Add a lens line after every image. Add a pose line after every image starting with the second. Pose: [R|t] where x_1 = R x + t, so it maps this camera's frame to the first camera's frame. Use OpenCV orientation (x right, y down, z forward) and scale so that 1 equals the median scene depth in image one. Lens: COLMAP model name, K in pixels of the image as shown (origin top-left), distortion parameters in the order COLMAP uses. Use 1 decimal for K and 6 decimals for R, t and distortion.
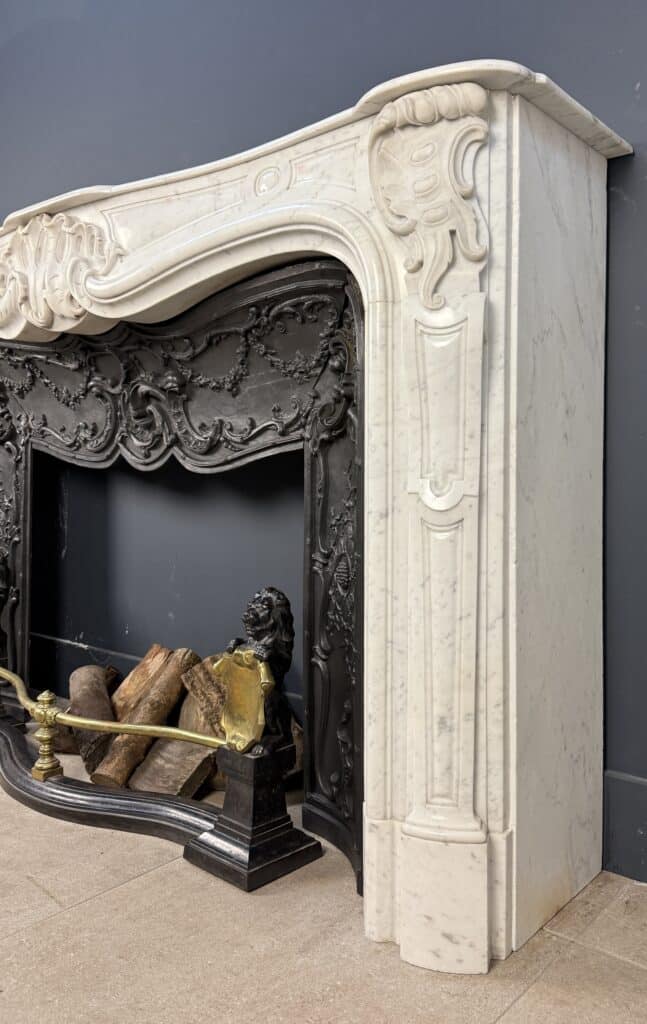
lens RADIAL K [[816.8, 0, 387.3], [0, 816.8, 483.7], [0, 0, 1]] dist [0.176505, -0.349565]
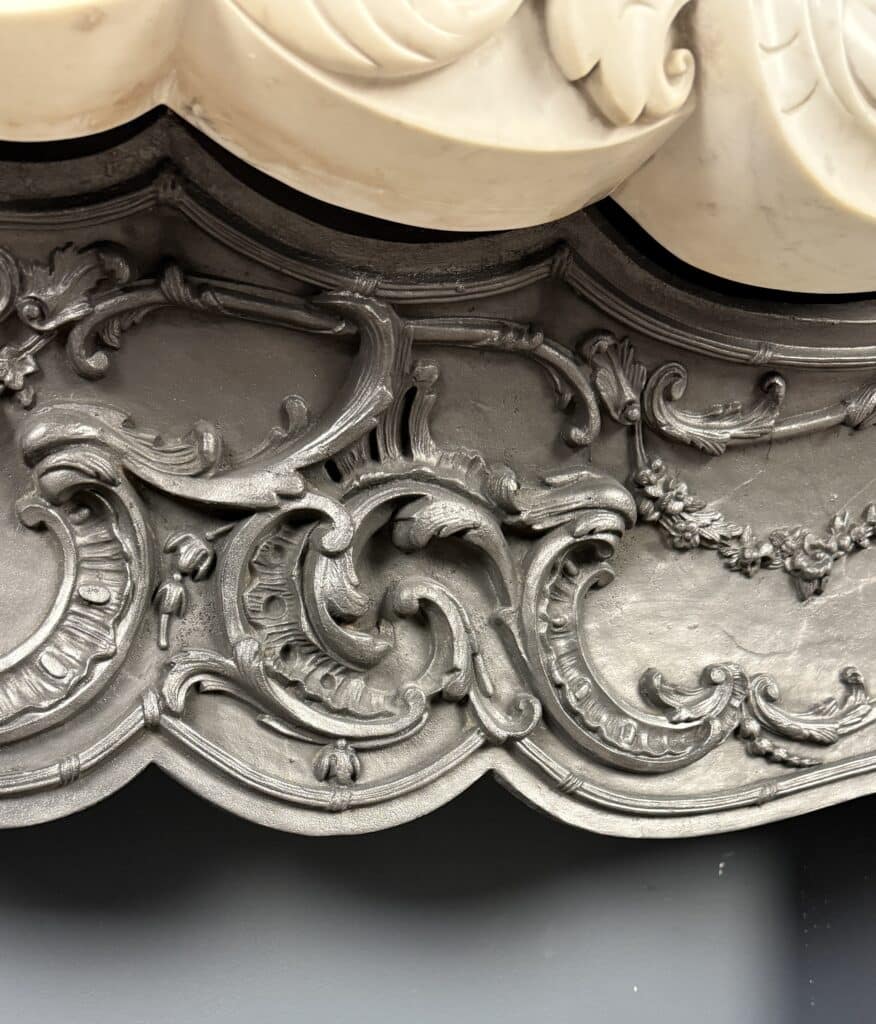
lens RADIAL K [[1101.4, 0, 439.7], [0, 1101.4, 795.0], [0, 0, 1]] dist [0.192136, -0.357246]
pose [[0.503446, 0.006307, 0.864004, -0.758776], [0.023354, 0.999509, -0.020904, -0.025630], [-0.863711, 0.030702, 0.503051, 1.064395]]
